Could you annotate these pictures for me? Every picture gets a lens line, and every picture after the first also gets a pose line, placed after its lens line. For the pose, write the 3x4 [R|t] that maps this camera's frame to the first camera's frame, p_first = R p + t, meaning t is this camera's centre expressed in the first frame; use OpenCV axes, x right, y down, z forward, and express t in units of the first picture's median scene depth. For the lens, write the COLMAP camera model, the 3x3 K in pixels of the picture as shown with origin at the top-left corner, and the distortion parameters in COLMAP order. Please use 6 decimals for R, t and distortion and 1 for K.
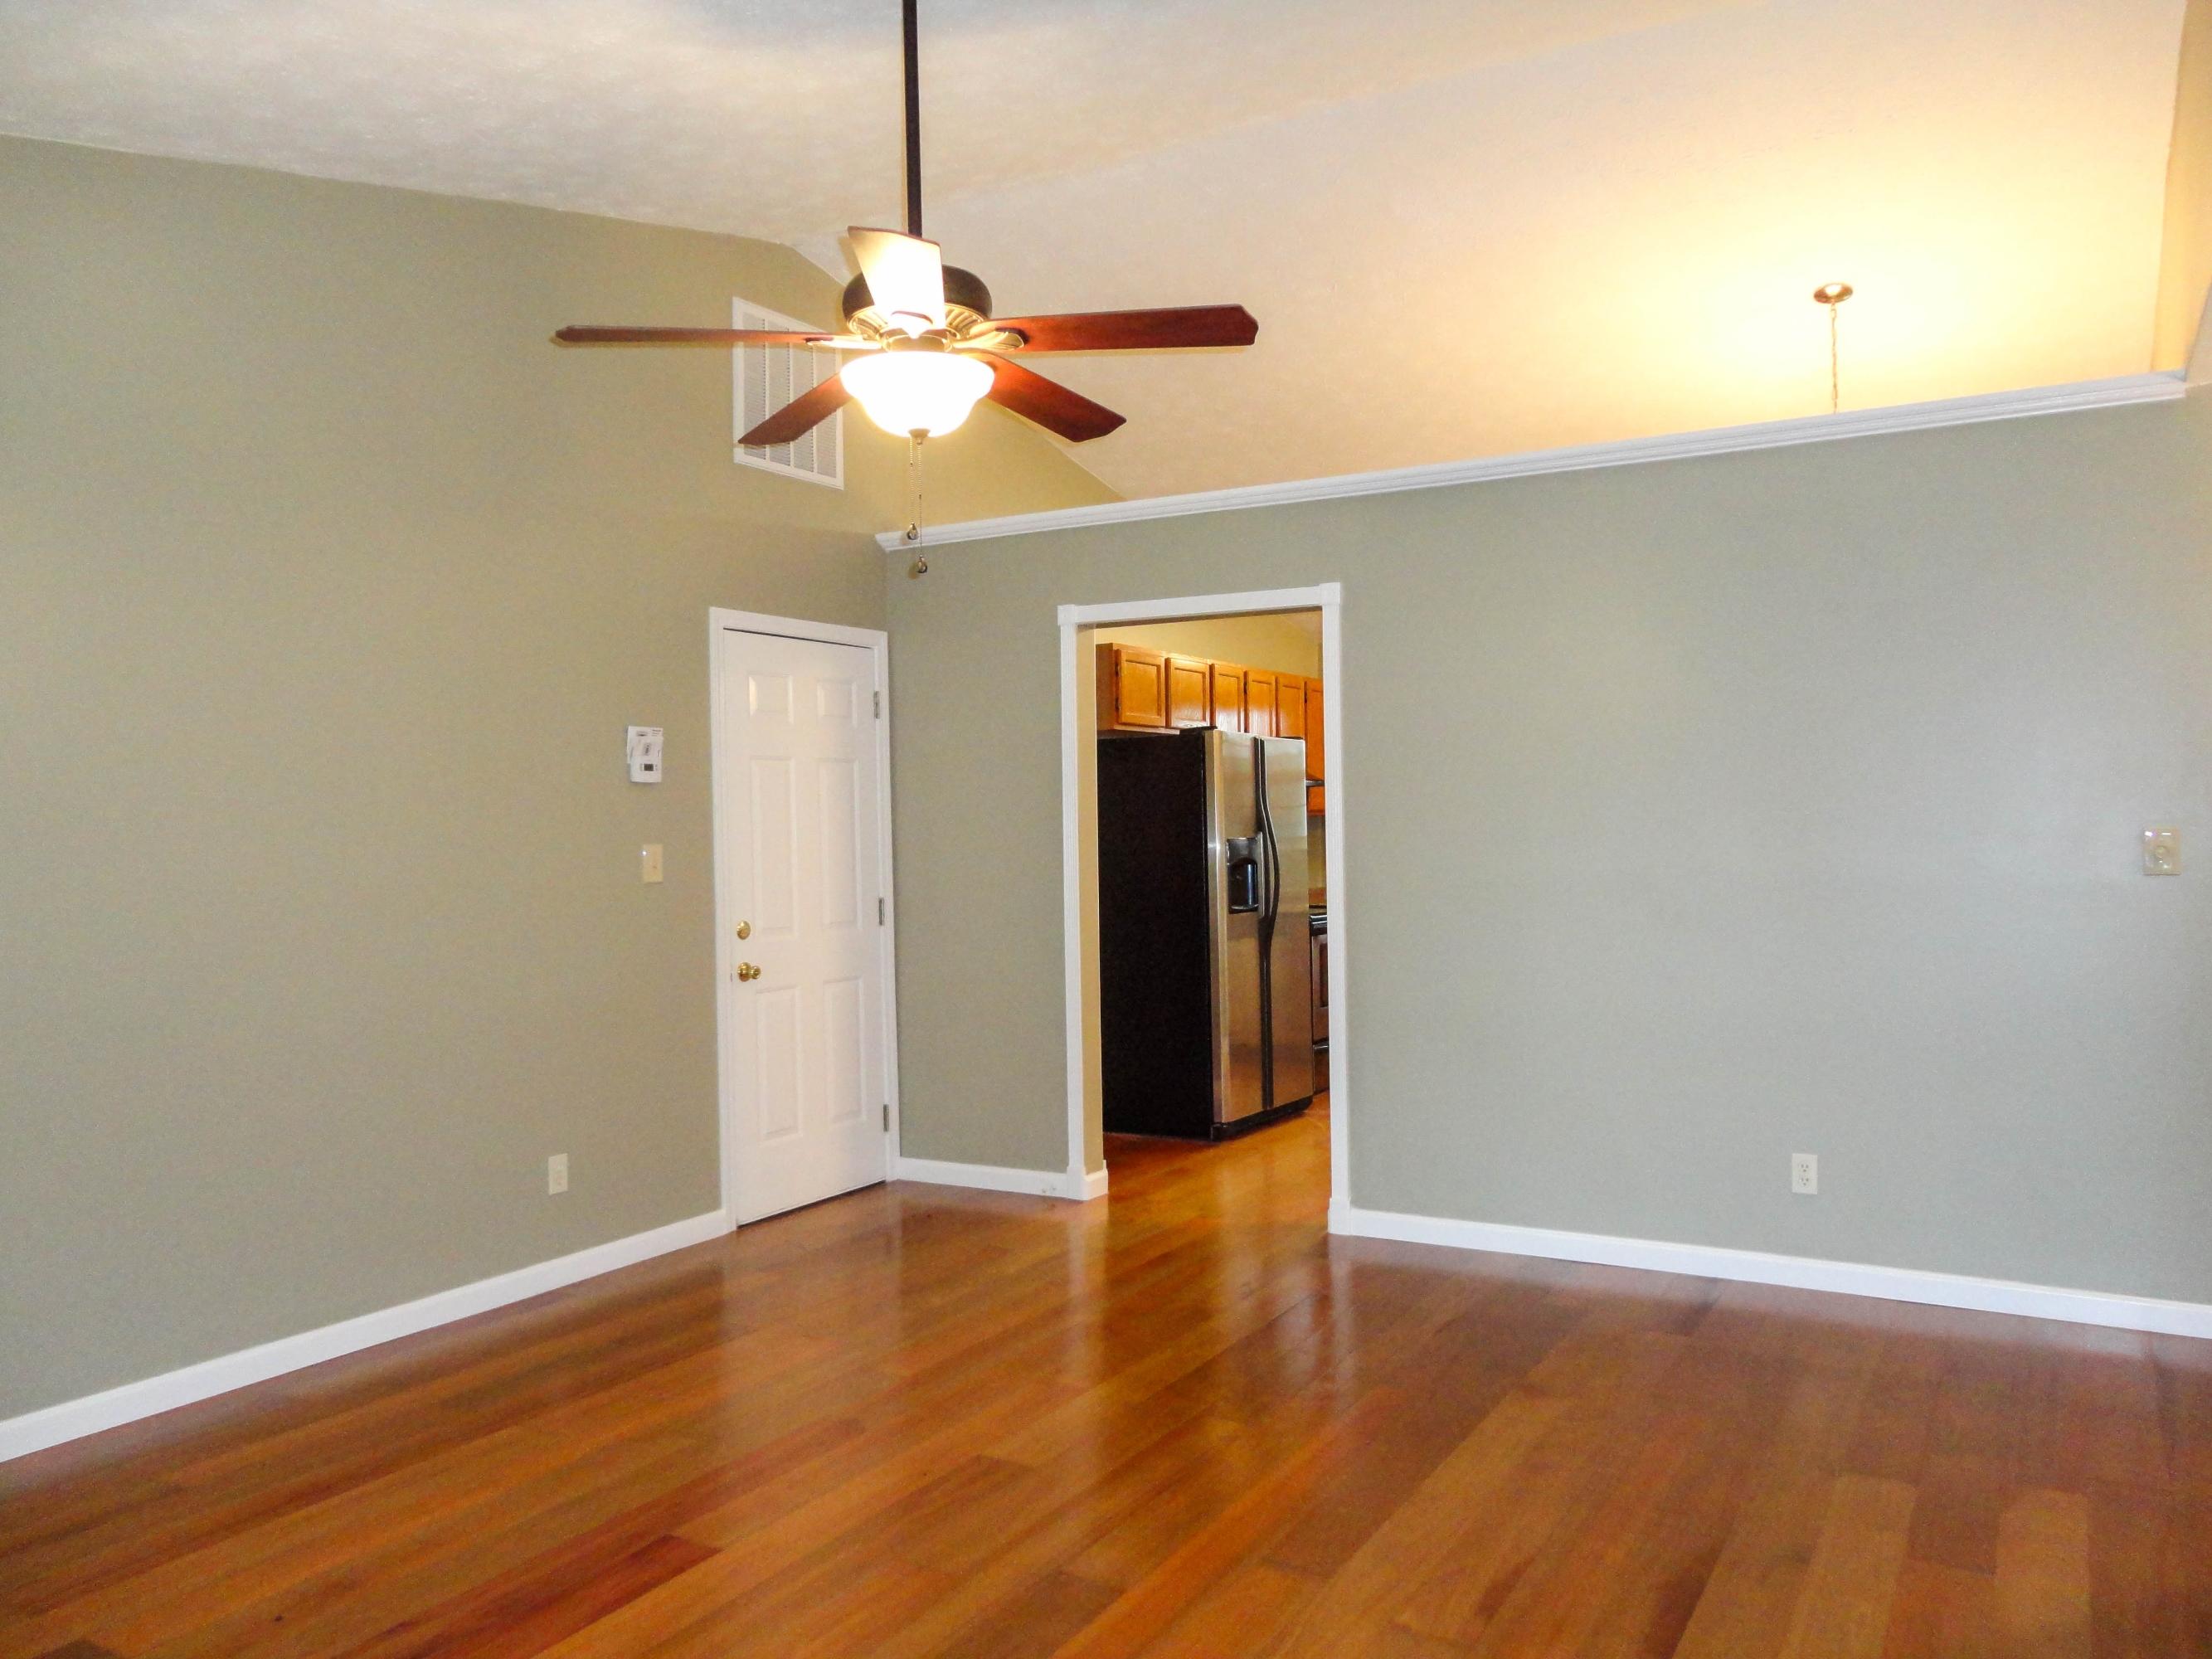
lens RADIAL K [[1626.3, 0, 1106.0], [0, 1626.3, 829.5], [0, 0, 1]] dist [0.011324, 0.002908]
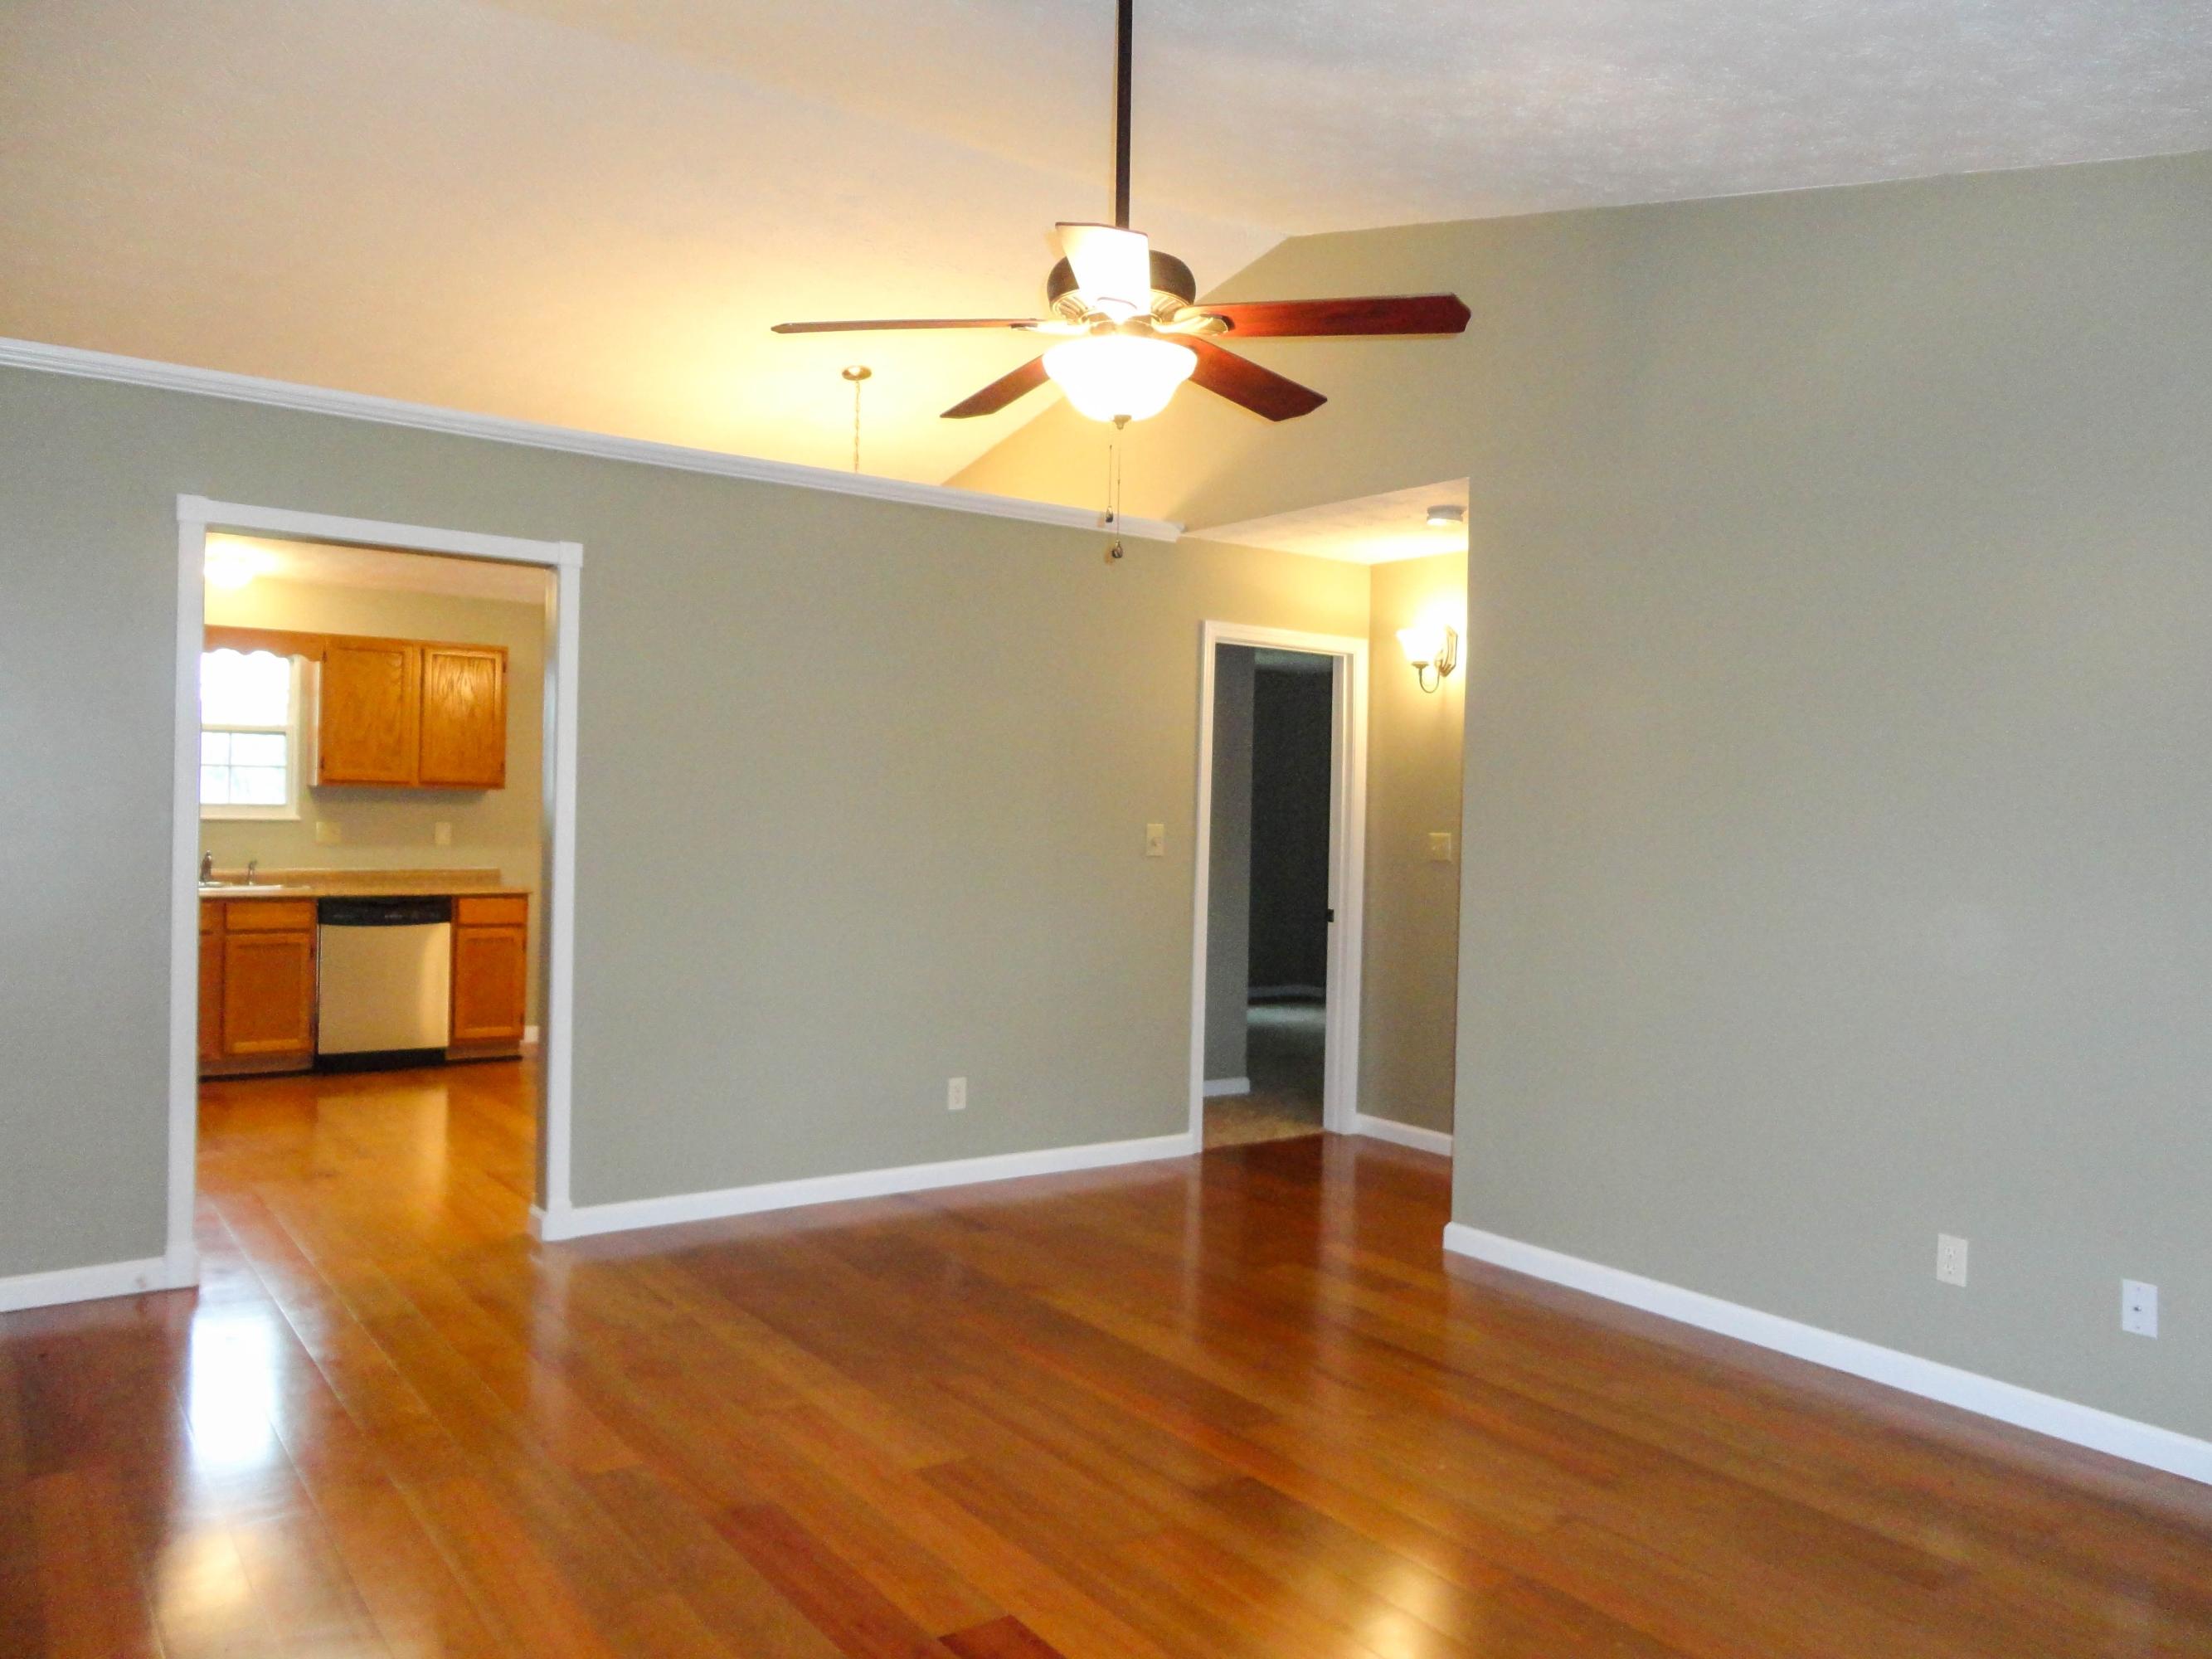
lens RADIAL K [[1628.2, 0, 1106.0], [0, 1628.2, 829.5], [0, 0, 1]] dist [-0.003947, -0.000175]
pose [[0.409451, 0.014000, 0.912225, -0.607297], [-0.028551, 0.999589, -0.002526, 0.006594], [-0.911885, -0.025011, 0.409683, 0.349741]]
